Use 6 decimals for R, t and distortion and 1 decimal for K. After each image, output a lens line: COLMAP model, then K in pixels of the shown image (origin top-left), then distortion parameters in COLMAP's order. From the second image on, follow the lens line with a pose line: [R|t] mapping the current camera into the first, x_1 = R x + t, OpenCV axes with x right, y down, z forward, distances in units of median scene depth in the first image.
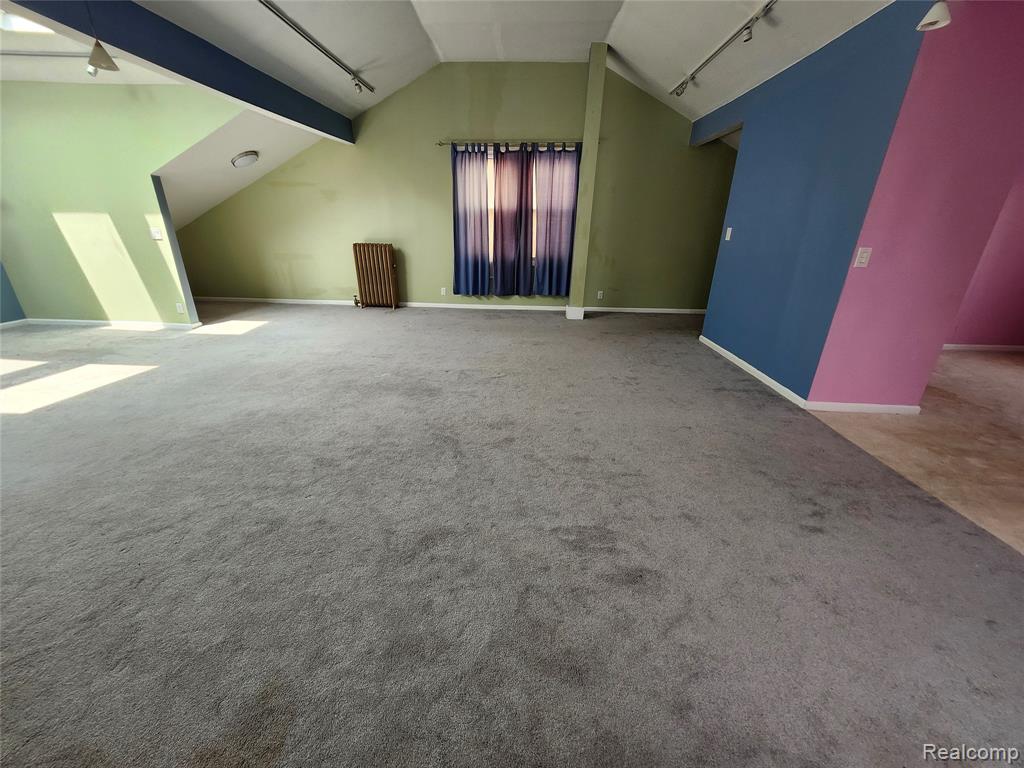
lens RADIAL K [[400.7, 0, 511.9], [0, 400.7, 383.4], [0, 0, 1]] dist [-0.000118, -0.000718]
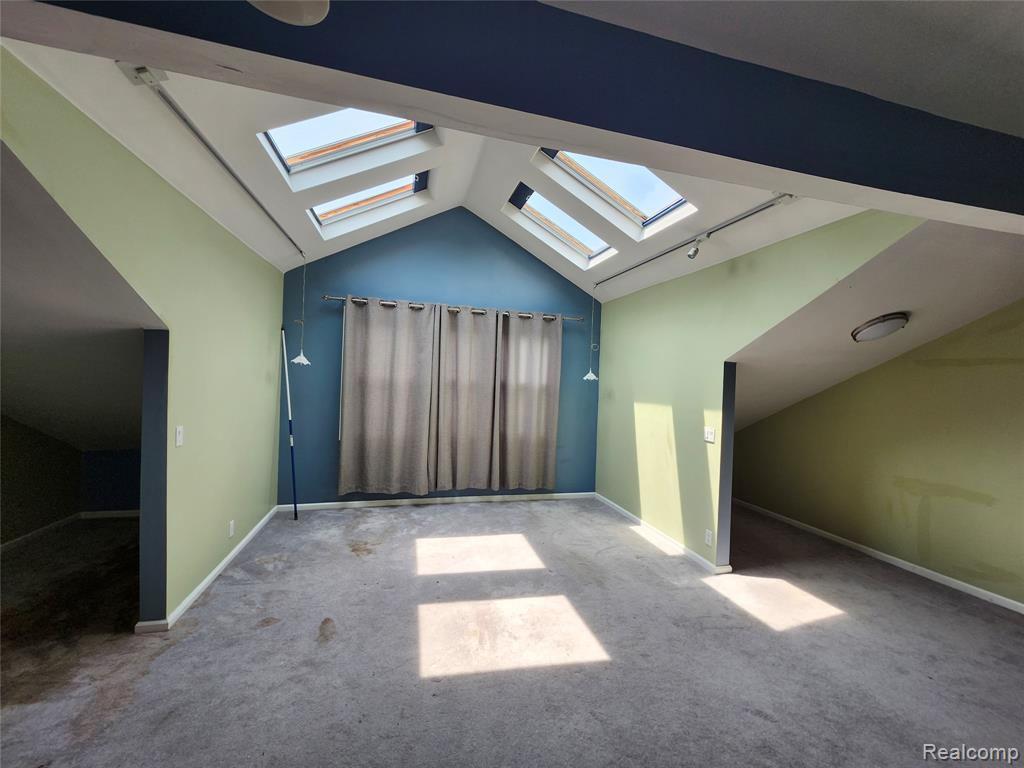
lens RADIAL K [[400.7, 0, 509.6], [0, 400.7, 377.3], [0, 0, 1]] dist [-0.000118, -0.000718]
pose [[0.294128, -0.014112, -0.955662, -0.284284], [-0.385995, 0.912967, -0.132280, -0.222388], [0.874355, 0.407788, 0.263082, 0.429364]]
